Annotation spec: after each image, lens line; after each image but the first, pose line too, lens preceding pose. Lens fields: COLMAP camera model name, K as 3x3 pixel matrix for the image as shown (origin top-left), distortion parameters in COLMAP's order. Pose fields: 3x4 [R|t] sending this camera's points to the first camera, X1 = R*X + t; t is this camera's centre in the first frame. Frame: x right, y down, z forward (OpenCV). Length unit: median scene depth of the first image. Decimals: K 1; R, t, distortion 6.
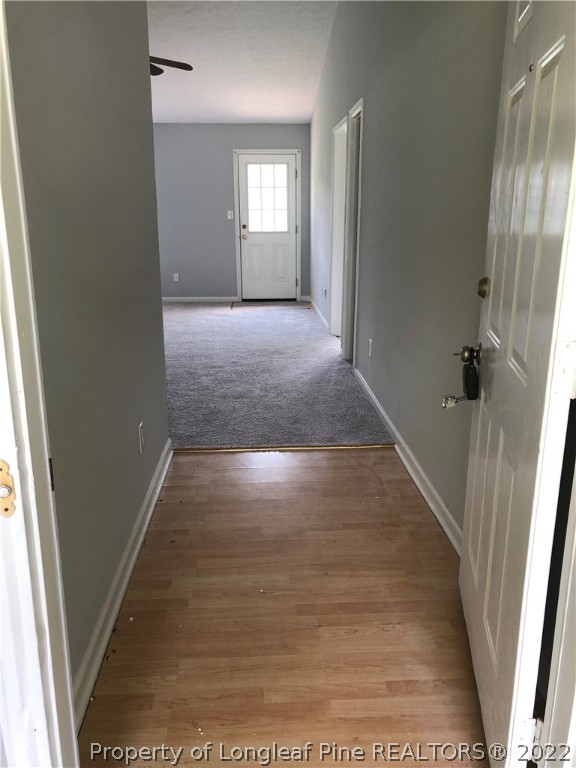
lens RADIAL K [[630.8, 0, 288.0], [0, 630.8, 384.0], [0, 0, 1]] dist [0.071959, 0.000257]
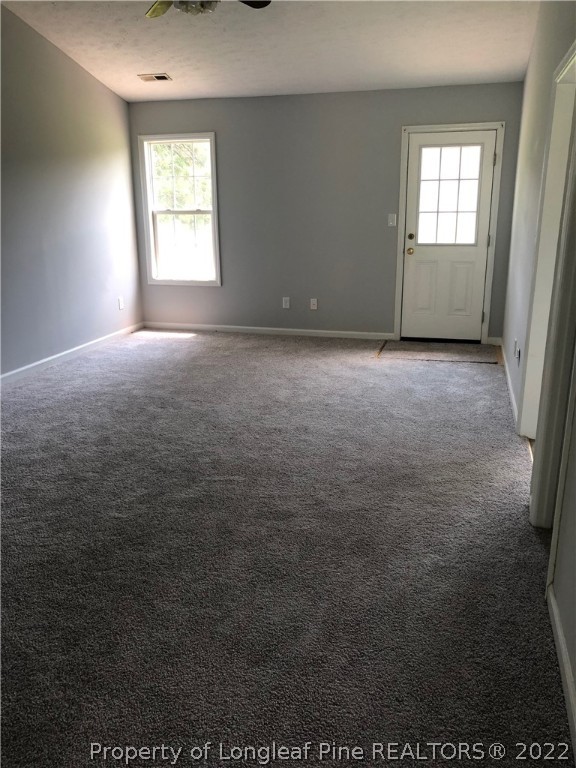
lens RADIAL K [[634.3, 0, 288.0], [0, 634.3, 384.0], [0, 0, 1]] dist [0.029188, 0.007924]
pose [[0.948683, 0.087108, -0.303993, 0.031027], [-0.083044, 0.996199, 0.026297, -0.094854], [0.305129, 0.000297, 0.952311, 0.294041]]
